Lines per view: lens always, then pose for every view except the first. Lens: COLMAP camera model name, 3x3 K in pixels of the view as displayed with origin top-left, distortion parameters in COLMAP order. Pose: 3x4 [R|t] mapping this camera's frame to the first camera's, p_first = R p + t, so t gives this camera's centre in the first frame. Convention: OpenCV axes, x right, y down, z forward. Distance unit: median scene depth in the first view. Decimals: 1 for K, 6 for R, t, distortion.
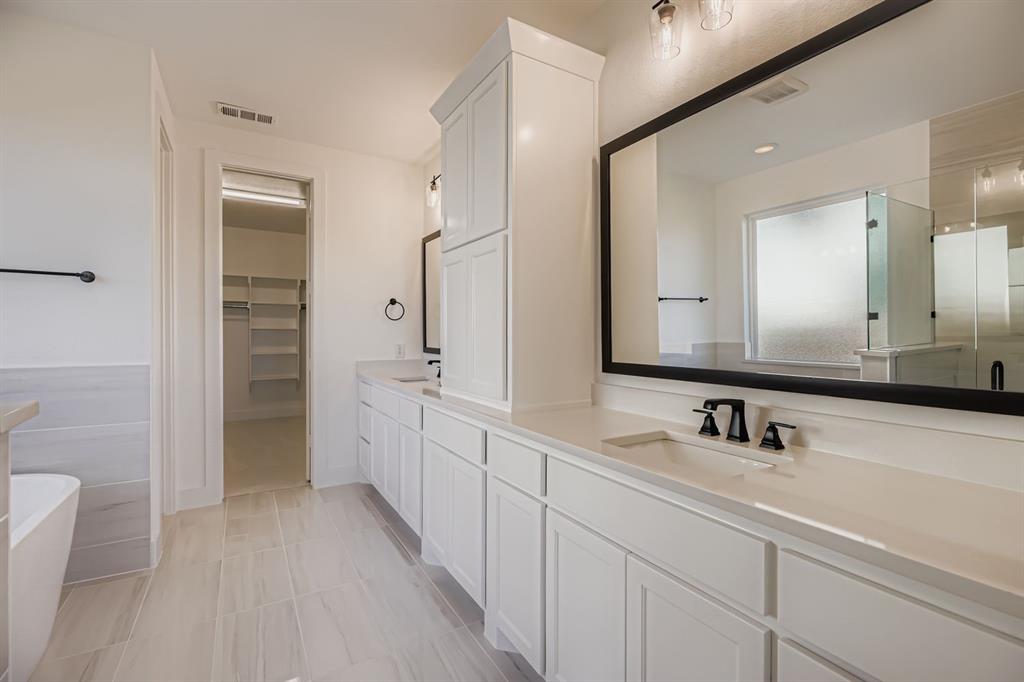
lens RADIAL K [[464.1, 0, 514.5], [0, 464.1, 335.7], [0, 0, 1]] dist [0.002031, -0.000071]
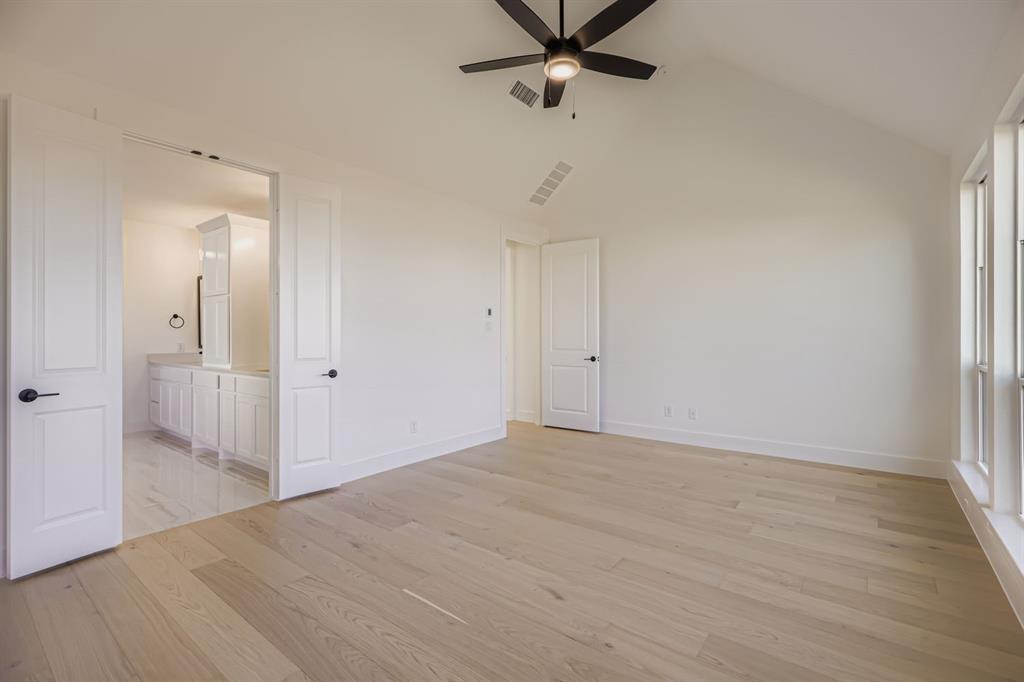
lens RADIAL K [[464.1, 0, 513.9], [0, 464.1, 338.4], [0, 0, 1]] dist [0.002031, -0.000071]
pose [[0.933123, -0.003518, 0.359539, 0.269381], [0.003911, 0.999992, -0.000367, 0.008248], [-0.359535, 0.001748, 0.933130, -0.980105]]
